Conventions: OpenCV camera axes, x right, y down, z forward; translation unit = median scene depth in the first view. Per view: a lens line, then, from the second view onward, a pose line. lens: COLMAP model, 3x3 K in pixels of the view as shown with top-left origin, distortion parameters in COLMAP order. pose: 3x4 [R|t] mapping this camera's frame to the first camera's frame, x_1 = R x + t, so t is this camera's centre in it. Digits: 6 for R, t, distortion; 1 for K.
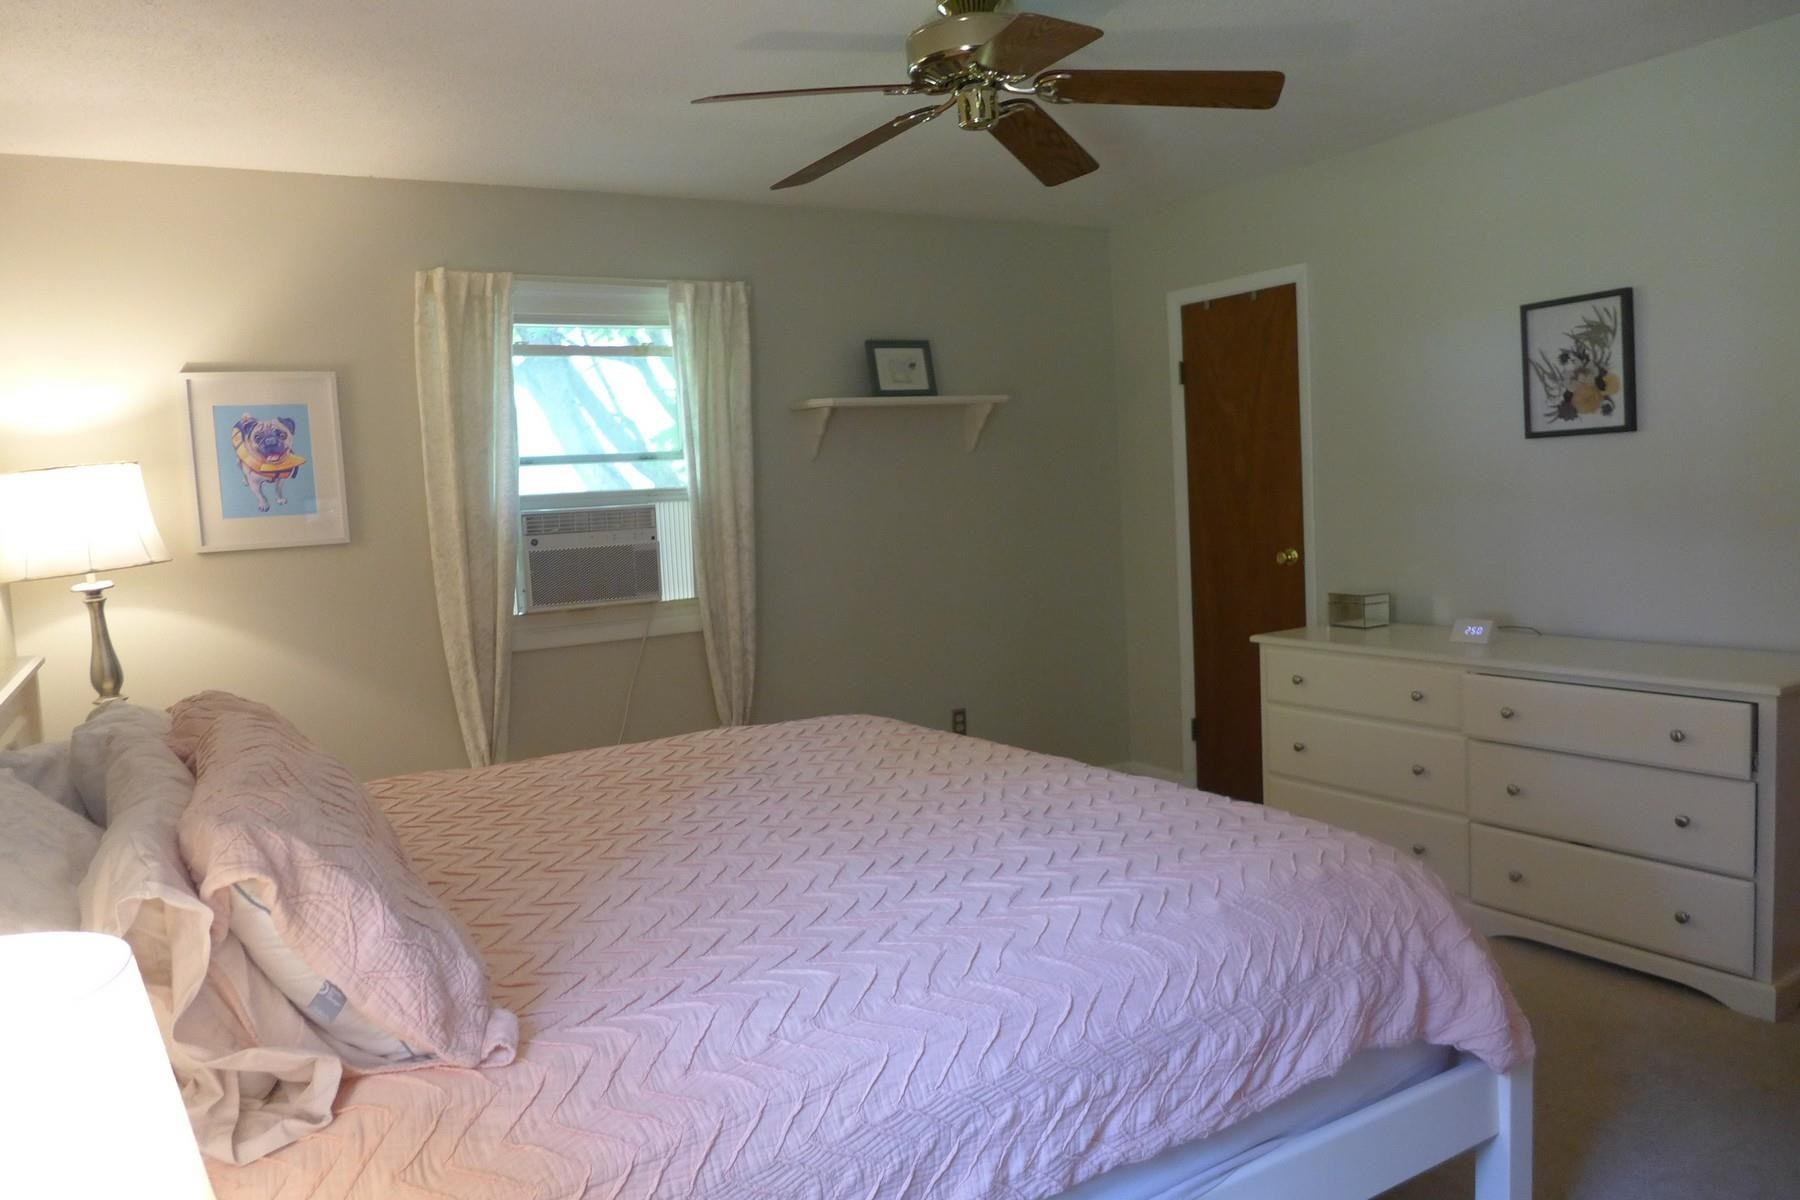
lens RADIAL K [[1267.2, 0, 900.2], [0, 1267.2, 601.8], [0, 0, 1]] dist [-0.053175, 0.027601]
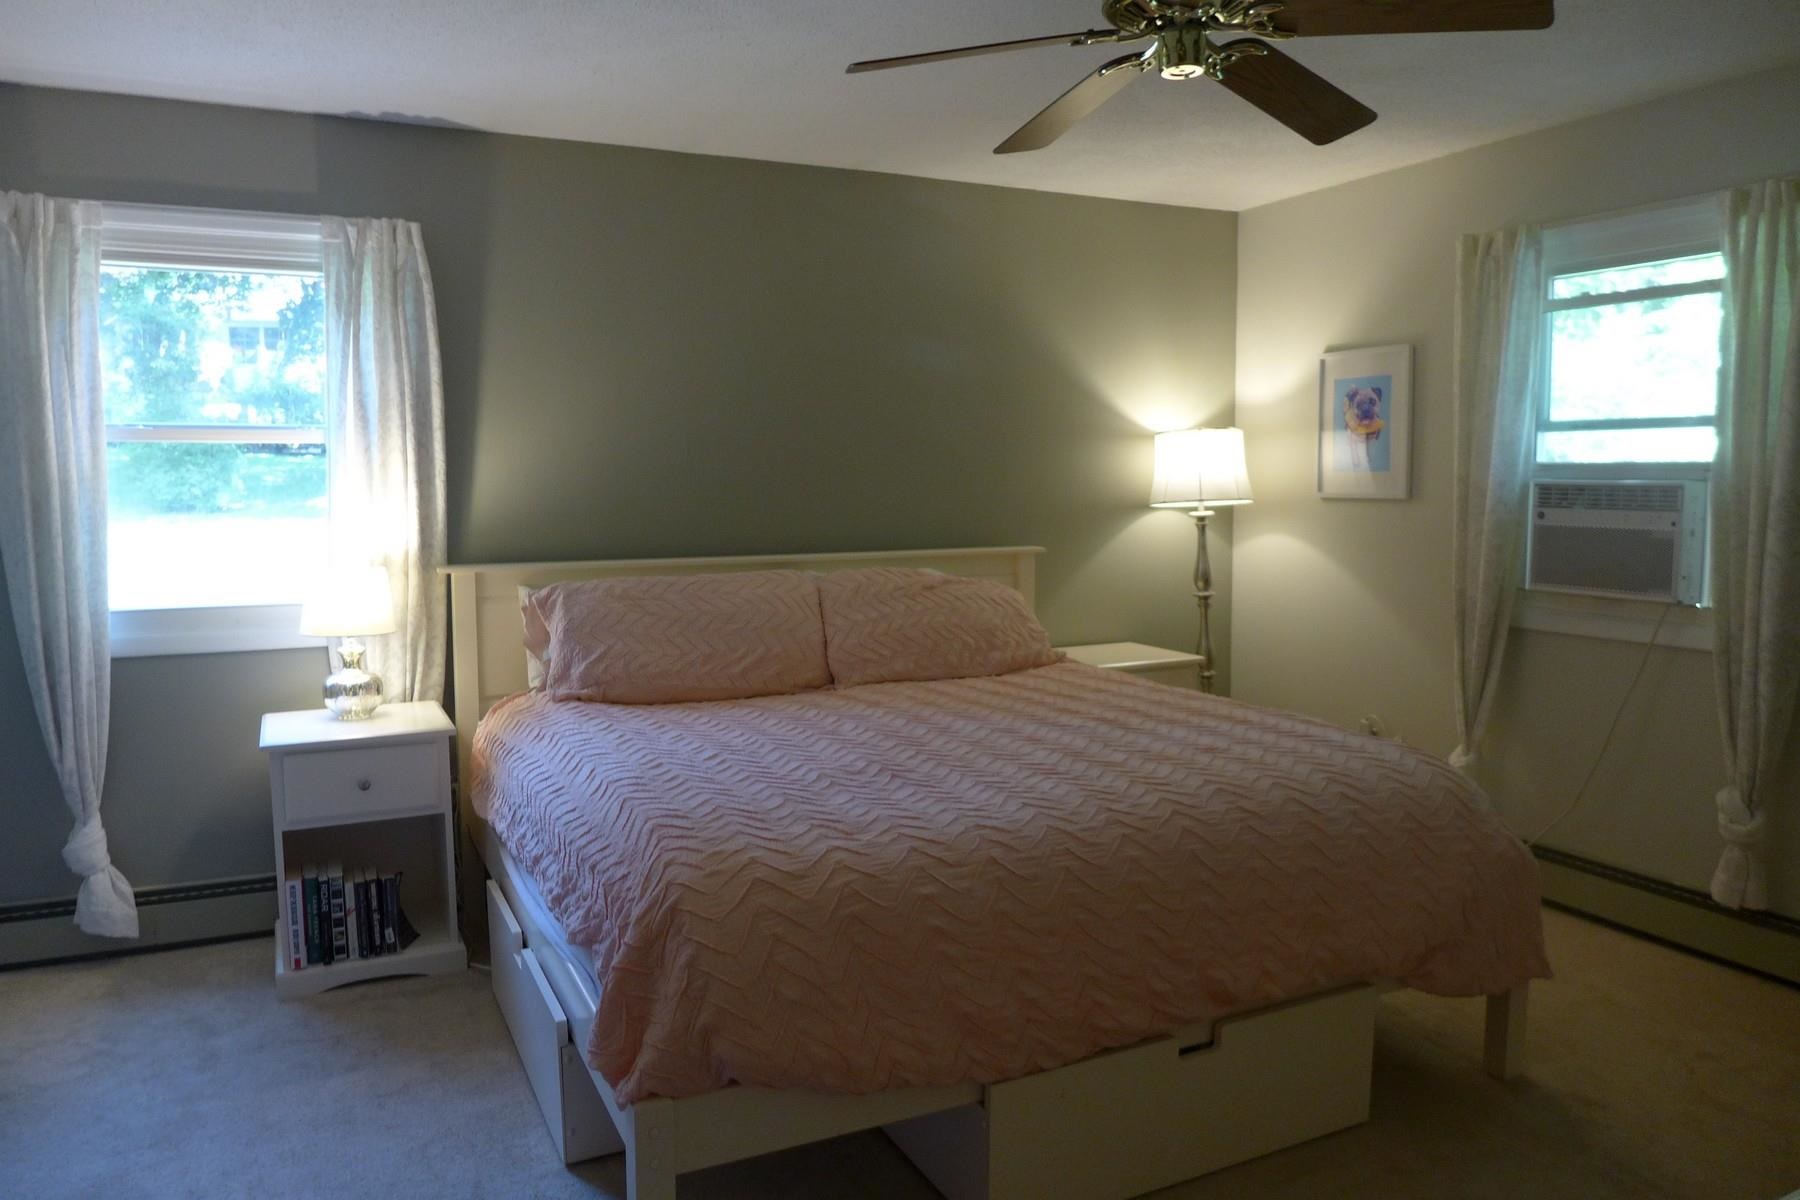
lens RADIAL K [[1267.2, 0, 899.2], [0, 1267.2, 593.8], [0, 0, 1]] dist [-0.053175, 0.027601]
pose [[-0.081033, 0.149788, -0.985392, 0.665099], [-0.076993, 0.984748, 0.156022, -0.098112], [0.993733, 0.088512, -0.068265, 0.607392]]
